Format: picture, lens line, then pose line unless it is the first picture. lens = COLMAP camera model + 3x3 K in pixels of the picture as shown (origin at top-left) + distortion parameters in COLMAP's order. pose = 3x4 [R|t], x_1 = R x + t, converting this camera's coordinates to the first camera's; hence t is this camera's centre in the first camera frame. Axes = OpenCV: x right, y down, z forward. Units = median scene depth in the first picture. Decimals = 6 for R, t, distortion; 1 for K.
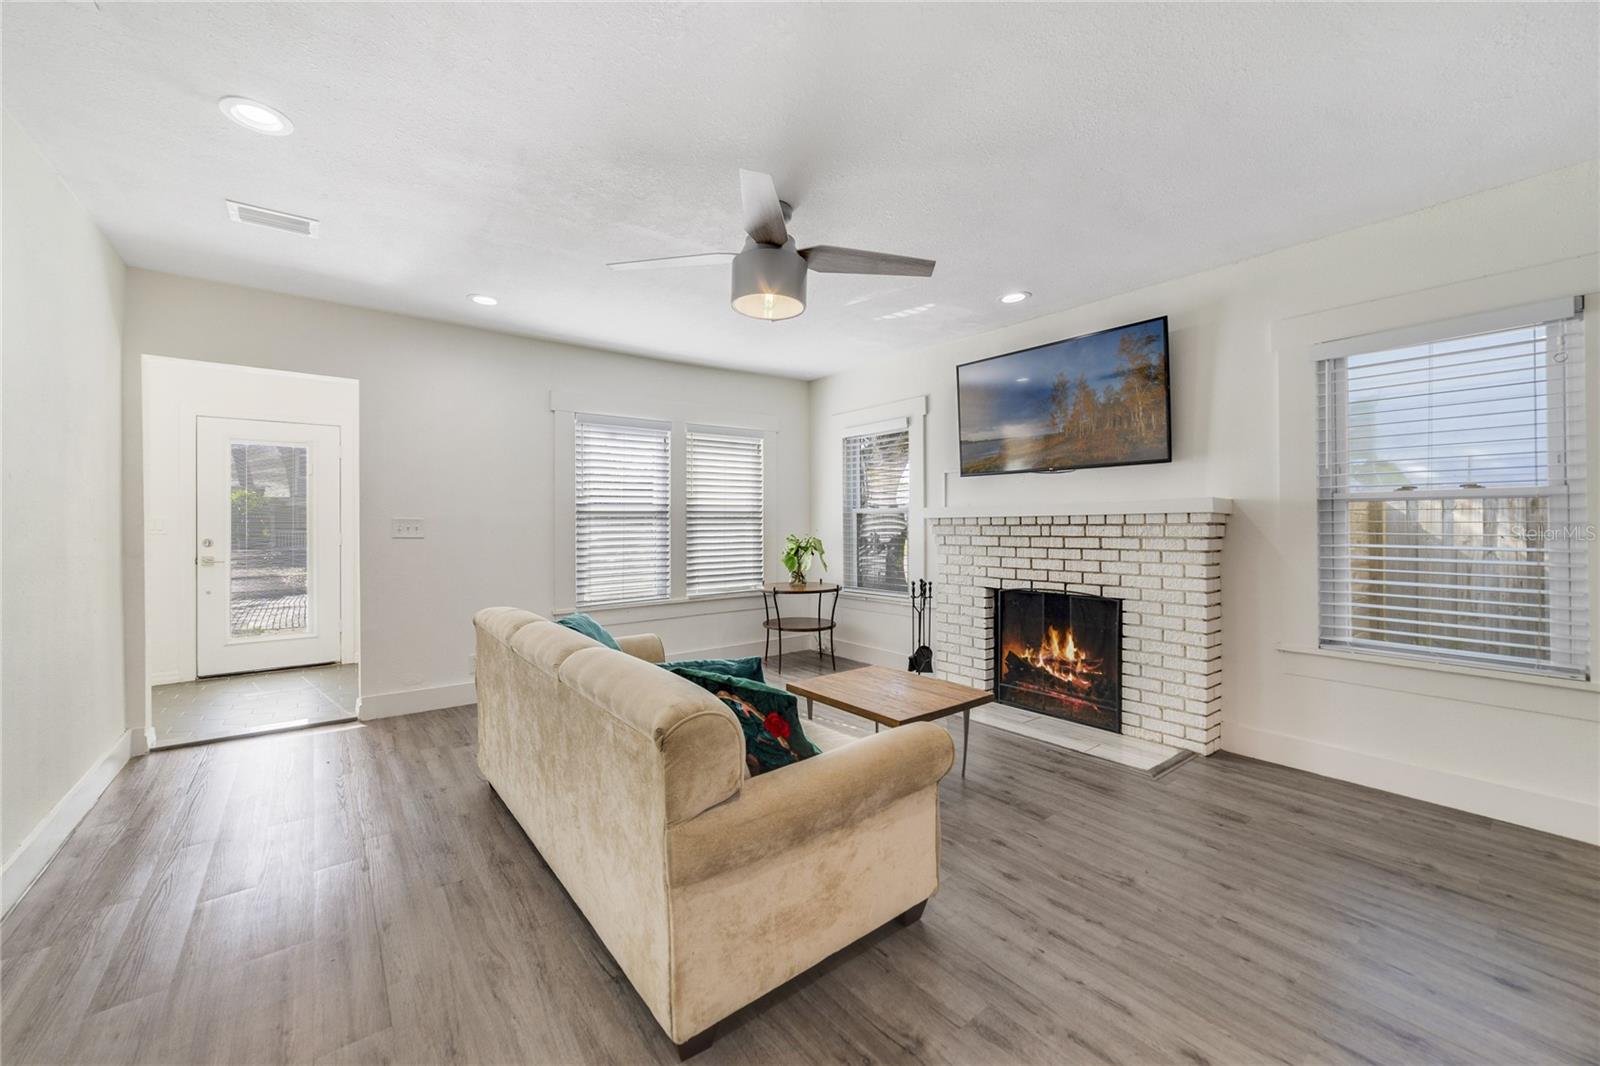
lens RADIAL K [[635.5, 0, 778.8], [0, 635.5, 530.0], [0, 0, 1]] dist [-0.016982, 0.000064]
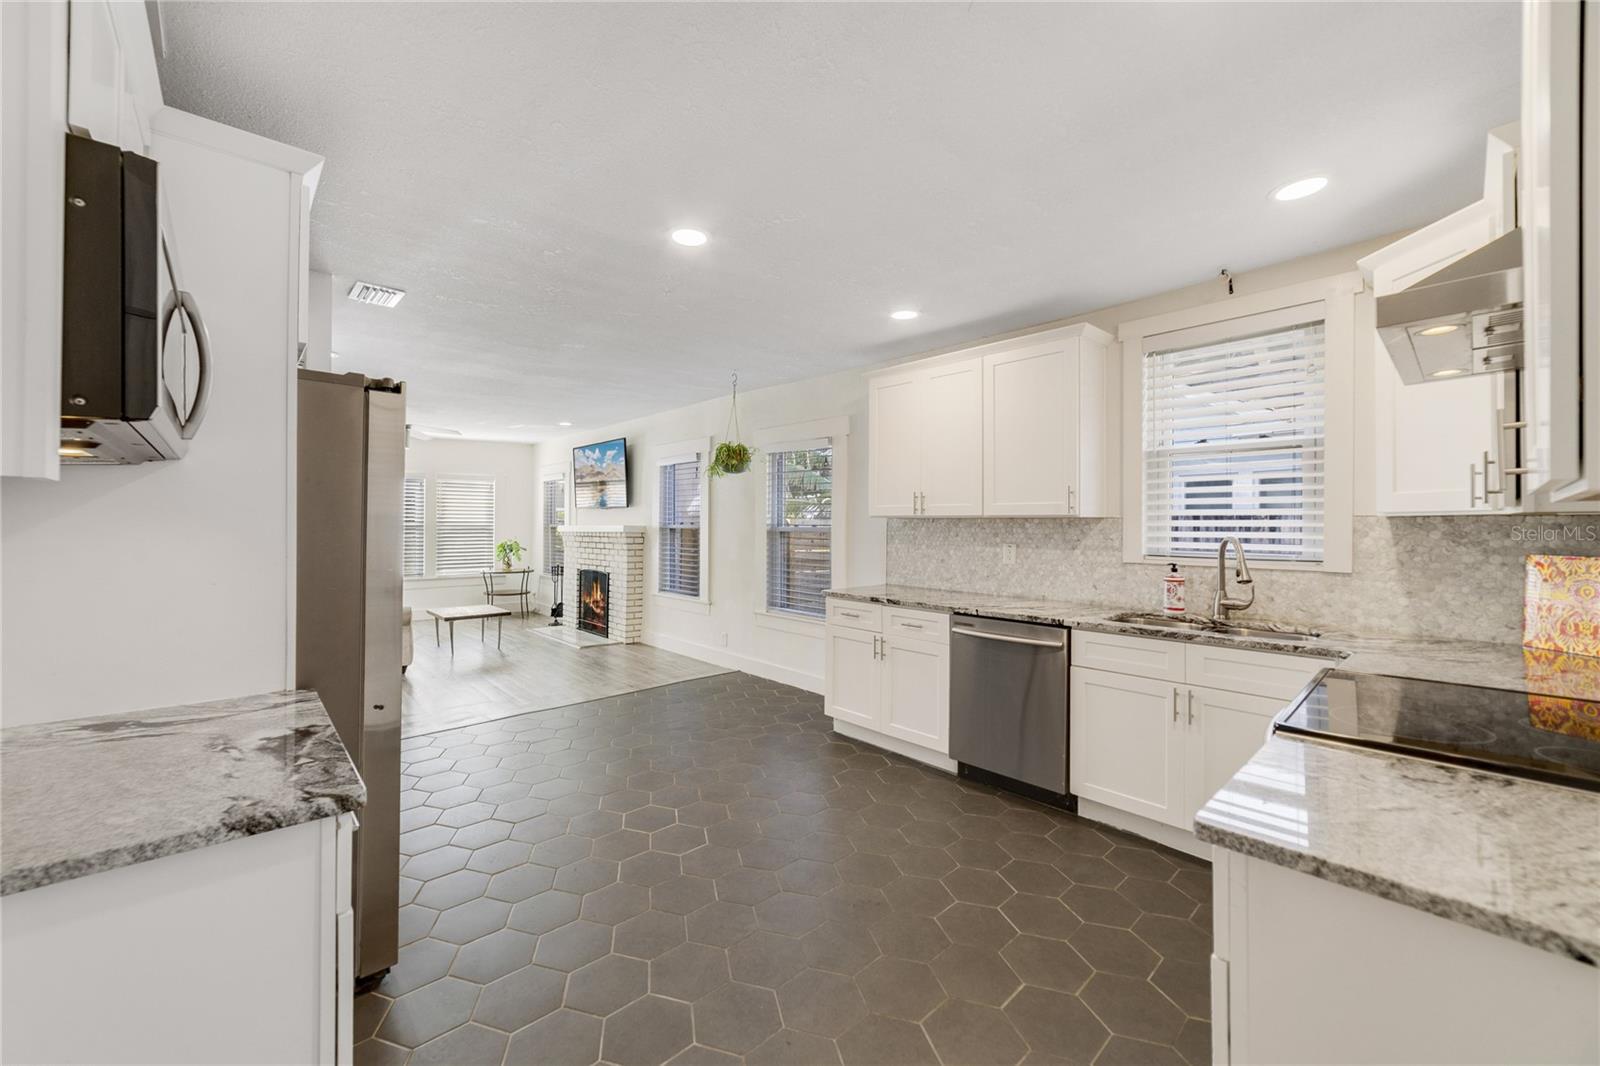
lens RADIAL K [[635.5, 0, 778.8], [0, 635.5, 530.0], [0, 0, 1]] dist [-0.016982, 0.000064]
pose [[0.995479, 0.022486, 0.092281, 0.595898], [-0.020760, 0.999592, -0.019621, -0.000927], [-0.092684, 0.017616, 0.995540, -0.743322]]
